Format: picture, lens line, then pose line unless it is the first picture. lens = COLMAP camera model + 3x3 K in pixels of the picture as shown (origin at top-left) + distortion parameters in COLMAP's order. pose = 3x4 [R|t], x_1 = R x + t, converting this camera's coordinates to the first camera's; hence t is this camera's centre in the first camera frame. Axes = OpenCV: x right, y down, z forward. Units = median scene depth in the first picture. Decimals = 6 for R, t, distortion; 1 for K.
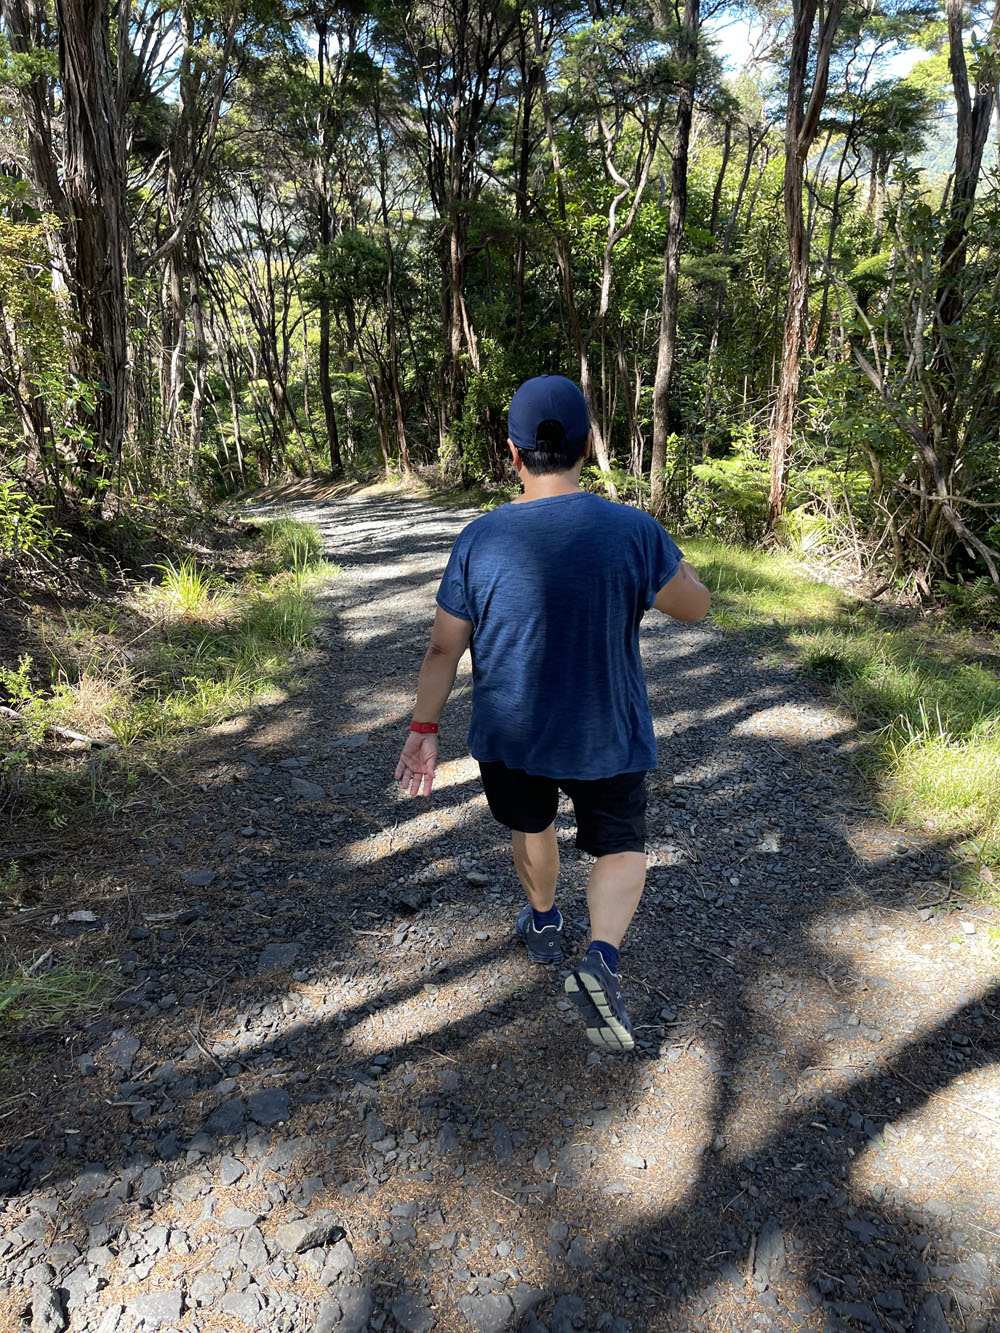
lens RADIAL K [[986.7, 0, 500.5], [0, 986.7, 671.1], [0, 0, 1]] dist [0.077909, -0.113533]
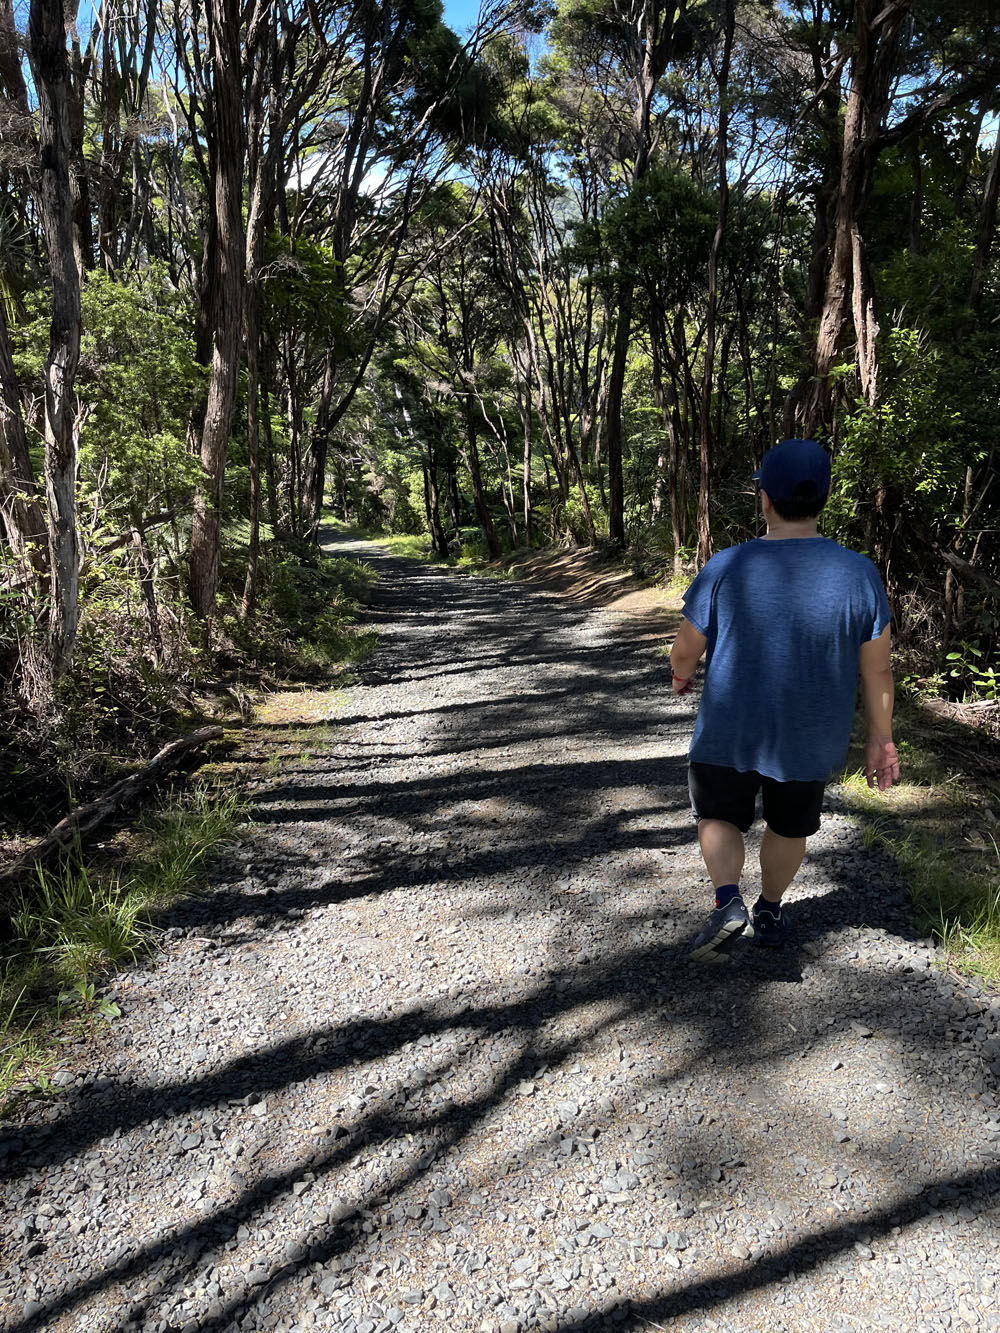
lens RADIAL K [[976.6, 0, 492.8], [0, 976.6, 683.5], [0, 0, 1]] dist [0.064377, -0.001582]
pose [[0.940175, 0.116293, -0.320231, -0.021200], [-0.122146, 0.992510, 0.001823, -0.132369], [0.318044, 0.037401, 0.947338, 0.445536]]
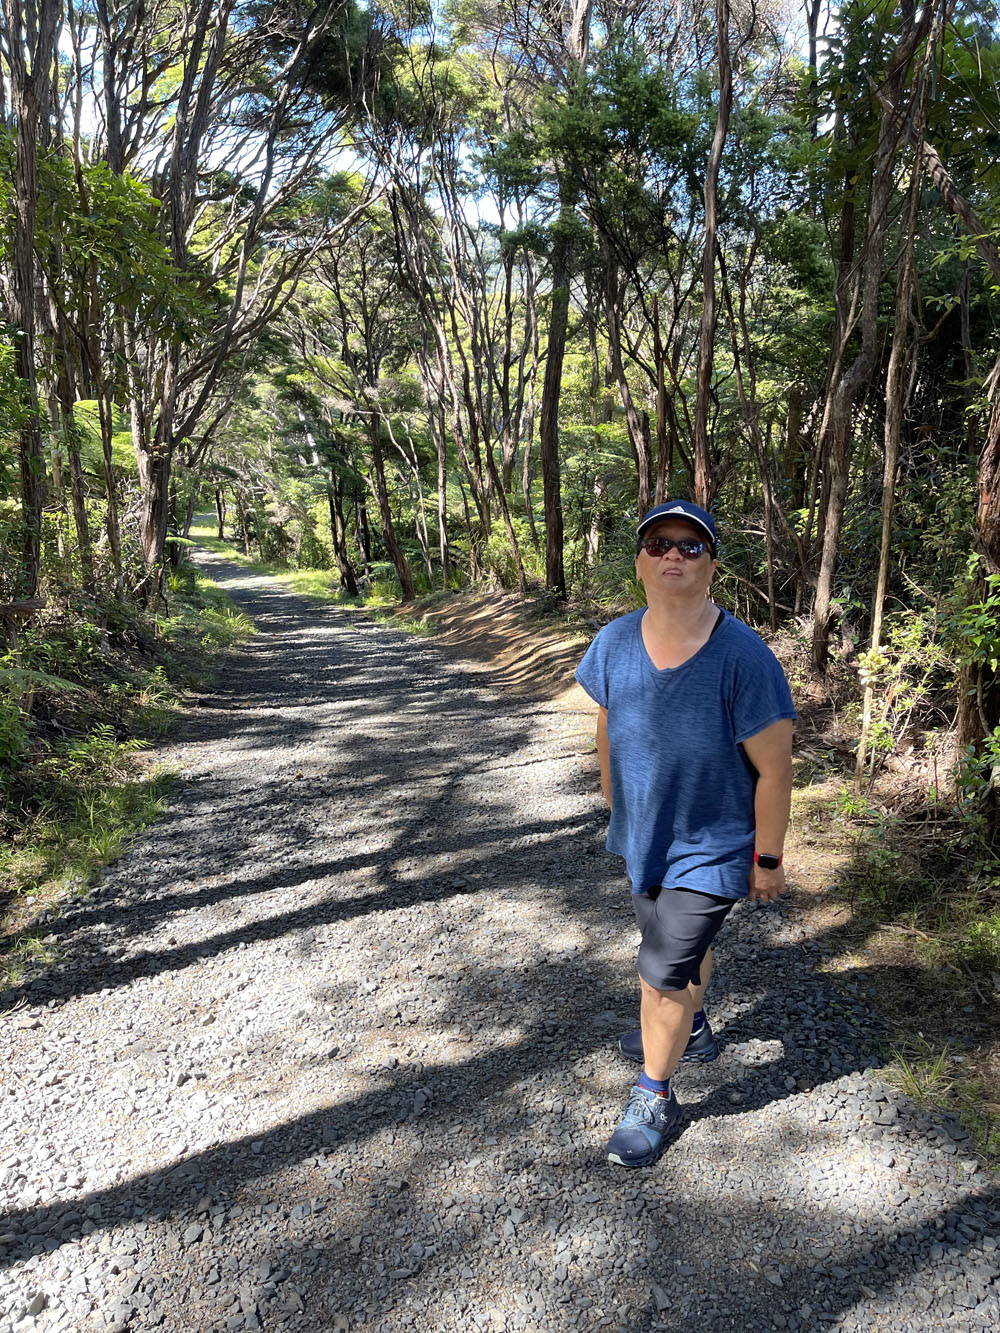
lens RADIAL K [[977.5, 0, 512.7], [0, 977.5, 665.0], [0, 0, 1]] dist [0.083645, -0.107522]
pose [[0.969603, 0.084632, -0.229581, -0.085470], [-0.100261, 0.993312, -0.057267, -0.180348], [0.223199, 0.078544, 0.971603, 0.656276]]
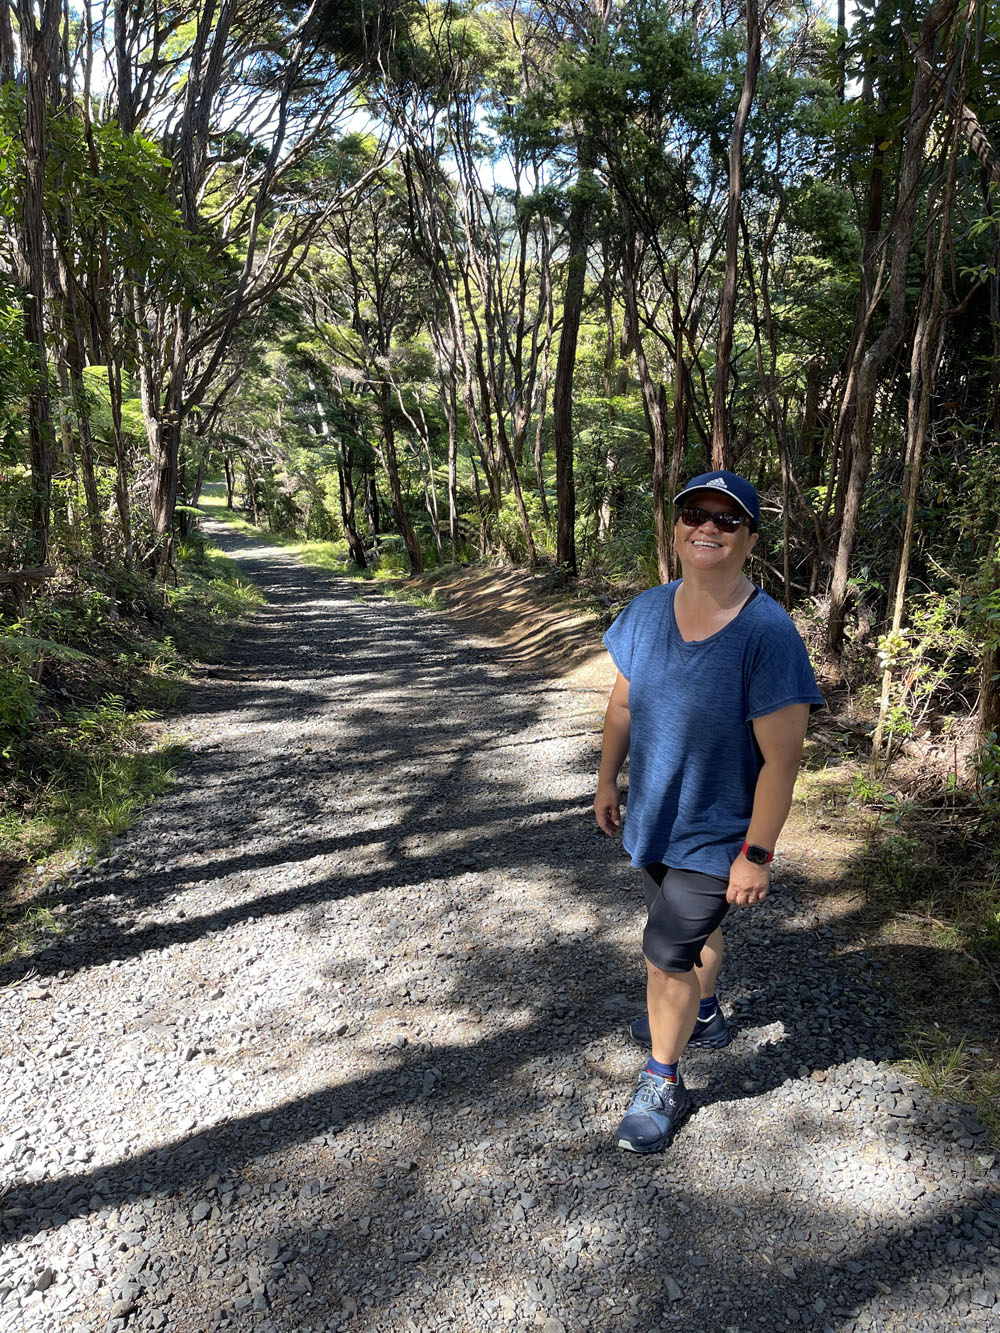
lens RADIAL K [[978.3, 0, 505.6], [0, 978.3, 675.2], [0, 0, 1]] dist [0.083389, -0.109796]
pose [[0.964675, 0.108673, -0.239985, -0.087459], [-0.116770, 0.992963, -0.019739, -0.180966], [0.236151, 0.047064, 0.970576, 0.658951]]
